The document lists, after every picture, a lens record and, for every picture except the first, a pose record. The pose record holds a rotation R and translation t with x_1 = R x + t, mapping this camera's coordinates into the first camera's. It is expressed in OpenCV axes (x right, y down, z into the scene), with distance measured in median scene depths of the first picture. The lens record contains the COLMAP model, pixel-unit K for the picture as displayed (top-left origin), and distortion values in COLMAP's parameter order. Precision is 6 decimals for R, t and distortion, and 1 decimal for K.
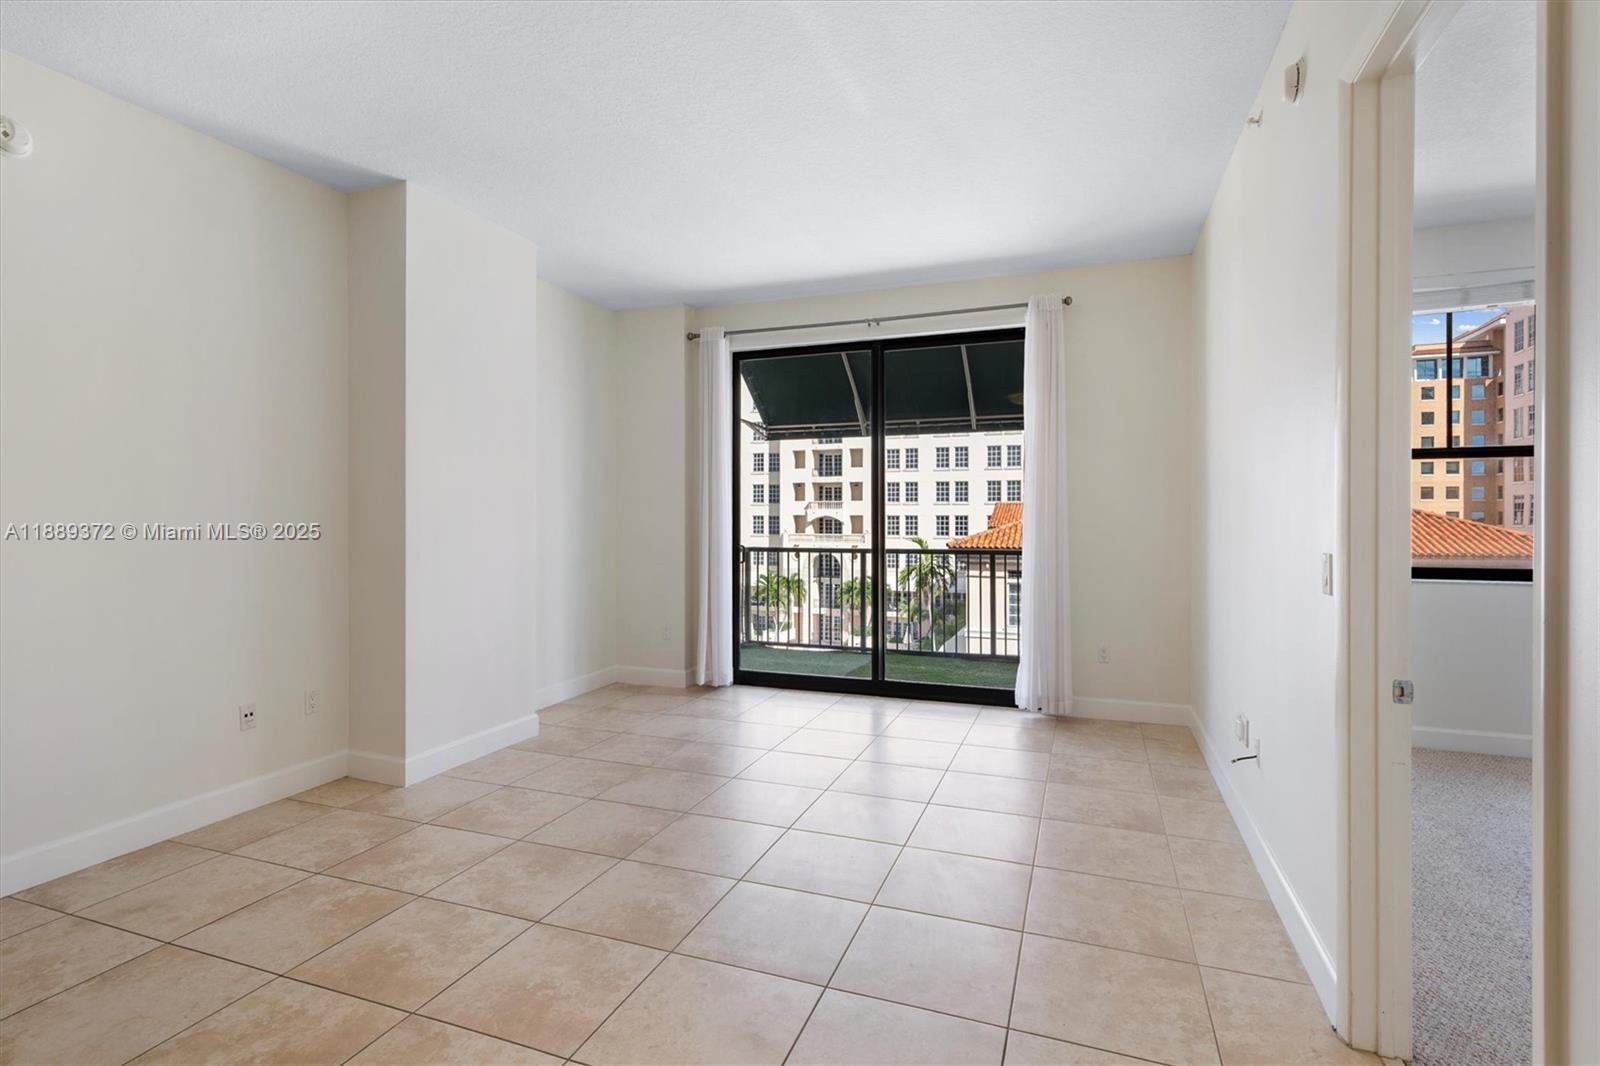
lens RADIAL K [[773.7, 0, 803.6], [0, 773.7, 519.3], [0, 0, 1]] dist [-0.000727, -0.000240]
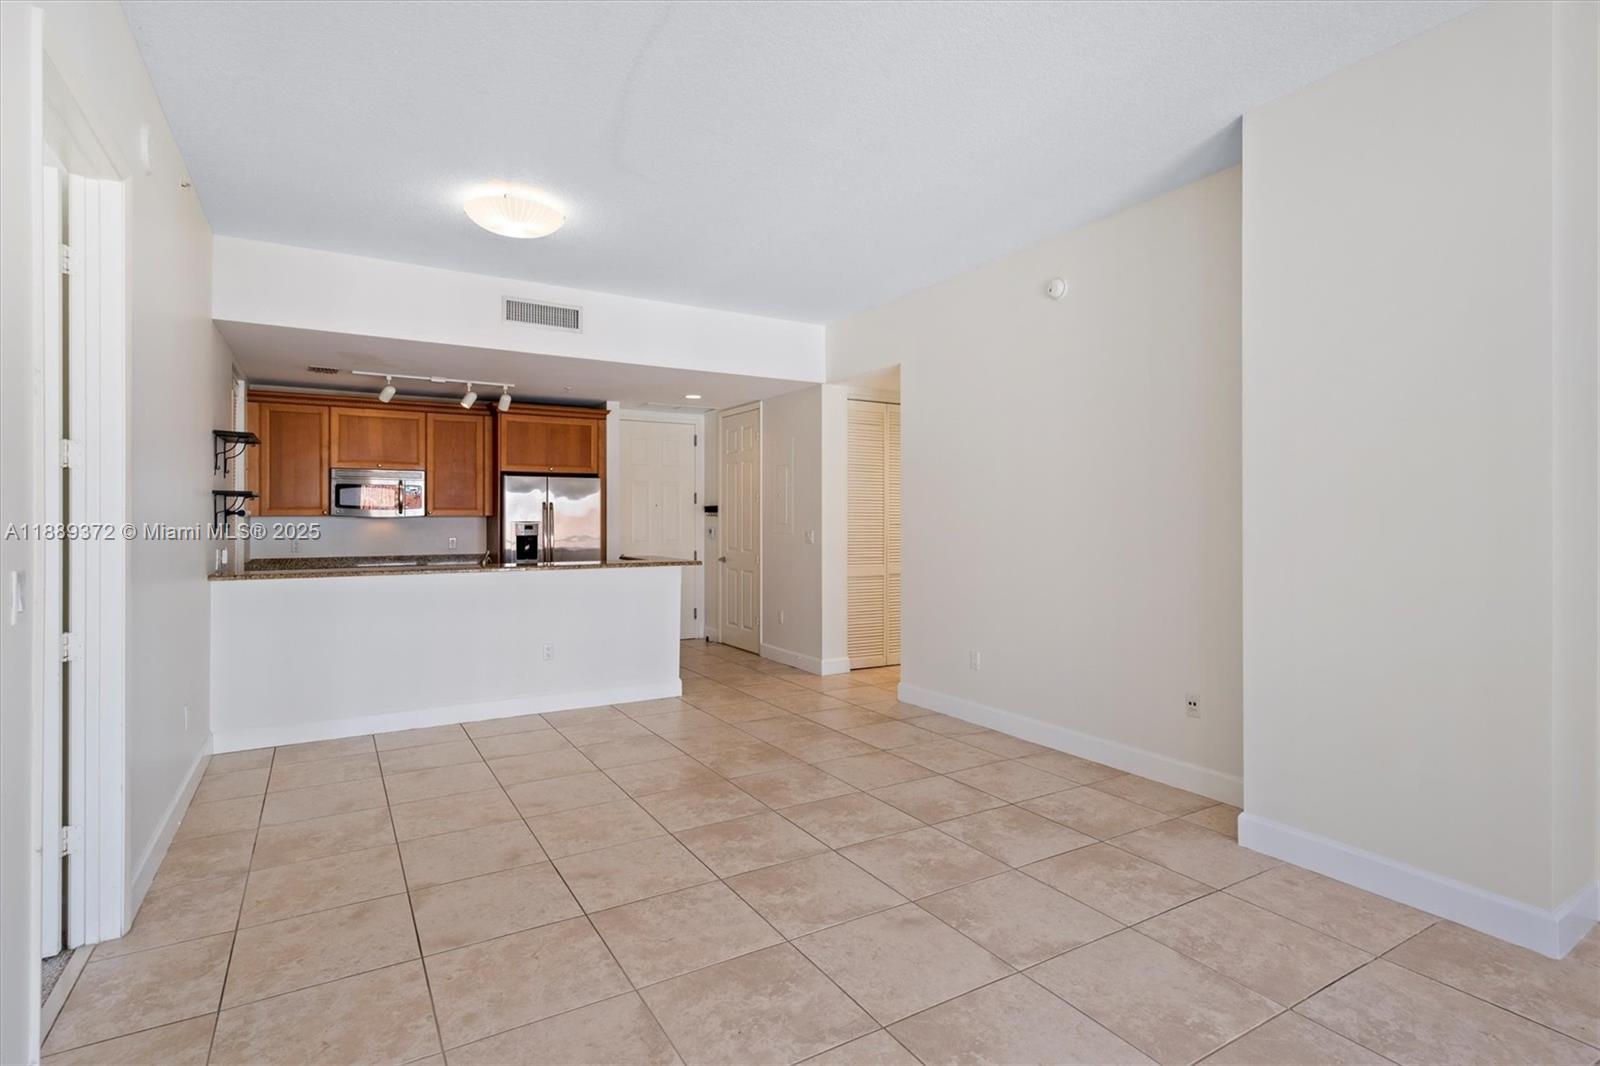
lens RADIAL K [[790.1, 0, 801.3], [0, 790.1, 515.9], [0, 0, 1]] dist [0.004879, 0.000472]
pose [[-0.627618, -0.001714, -0.778520, 0.287497], [-0.001619, 0.999998, -0.000897, -0.004232], [0.778520, 0.000697, -0.627620, 0.752575]]
